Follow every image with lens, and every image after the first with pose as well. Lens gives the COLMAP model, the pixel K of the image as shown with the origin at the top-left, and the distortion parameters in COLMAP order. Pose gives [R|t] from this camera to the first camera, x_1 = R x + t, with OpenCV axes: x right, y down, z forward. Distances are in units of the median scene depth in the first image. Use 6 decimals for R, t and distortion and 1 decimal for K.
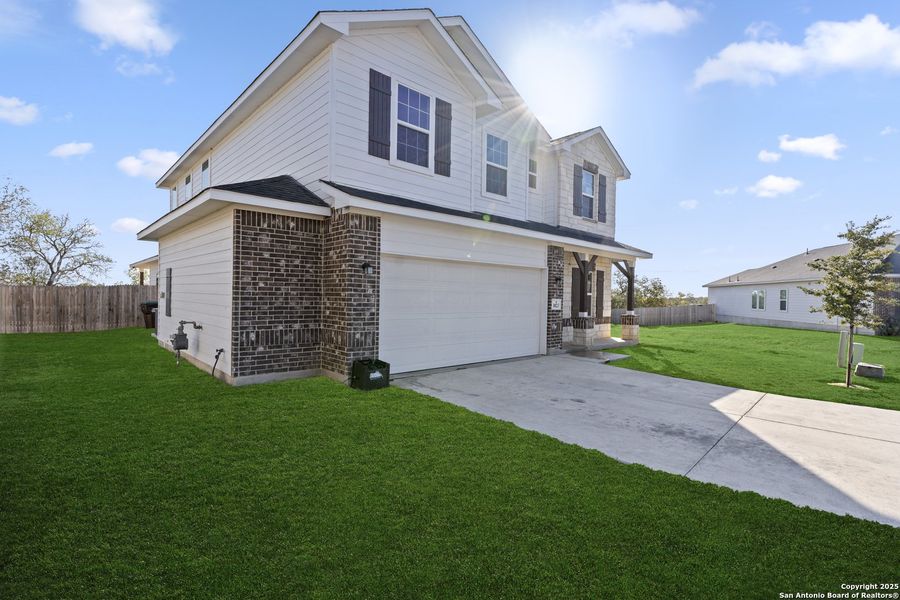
lens RADIAL K [[426.6, 0, 450.0], [0, 426.6, 300.0], [0, 0, 1]] dist [-0.000955, -0.000041]
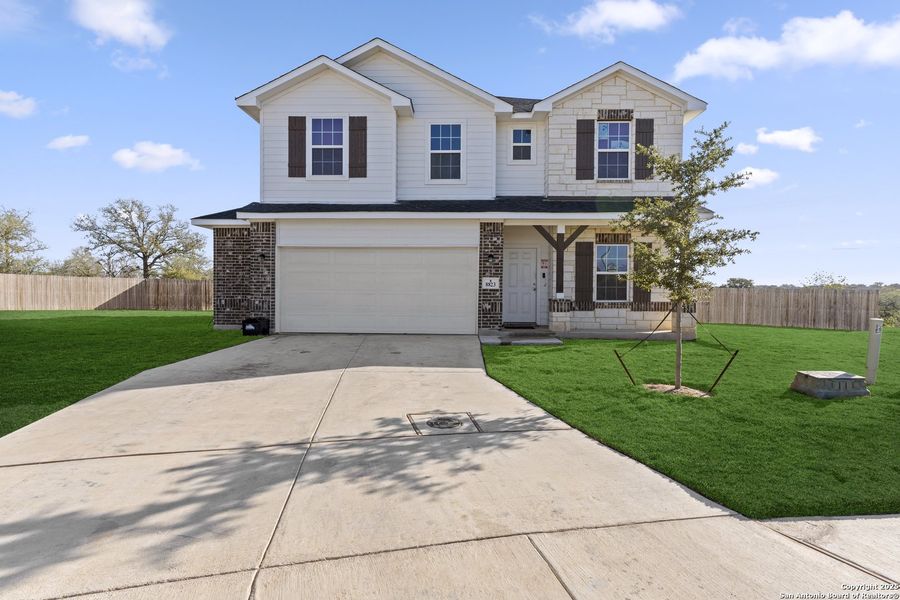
lens RADIAL K [[490.4, 0, 450.0], [0, 490.4, 300.0], [0, 0, 1]] dist [0.005207, 0.000366]
pose [[0.711870, -0.000079, -0.702312, 1.147627], [-0.000538, 1.000000, -0.000657, 0.058485], [0.702311, 0.000846, 0.711869, 0.183509]]
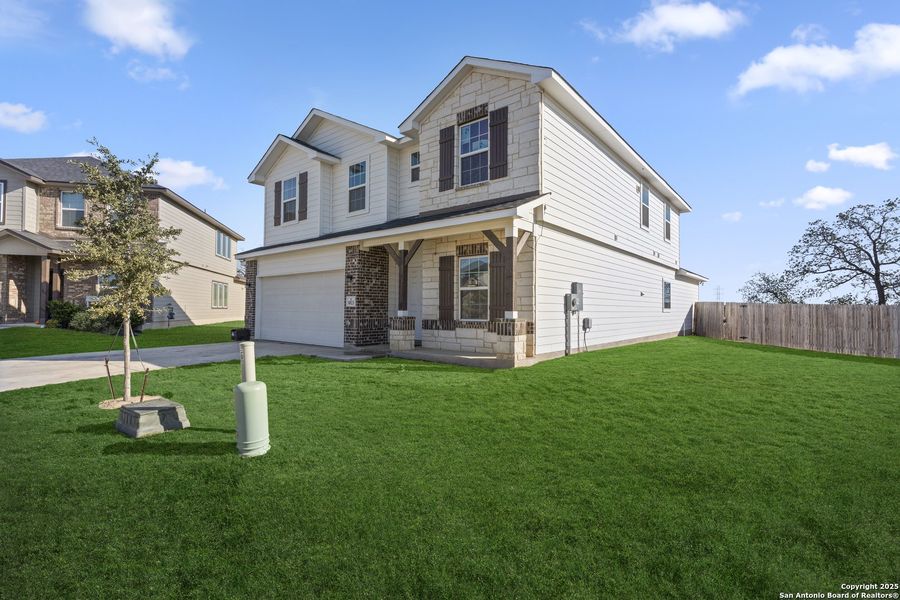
lens RADIAL K [[426.6, 0, 450.0], [0, 426.6, 300.0], [0, 0, 1]] dist [-0.000955, -0.000041]
pose [[0.135809, -0.043812, -0.989766, 1.561639], [-0.014034, 0.998836, -0.046139, 0.060603], [0.990636, 0.020156, 0.135036, 1.316643]]
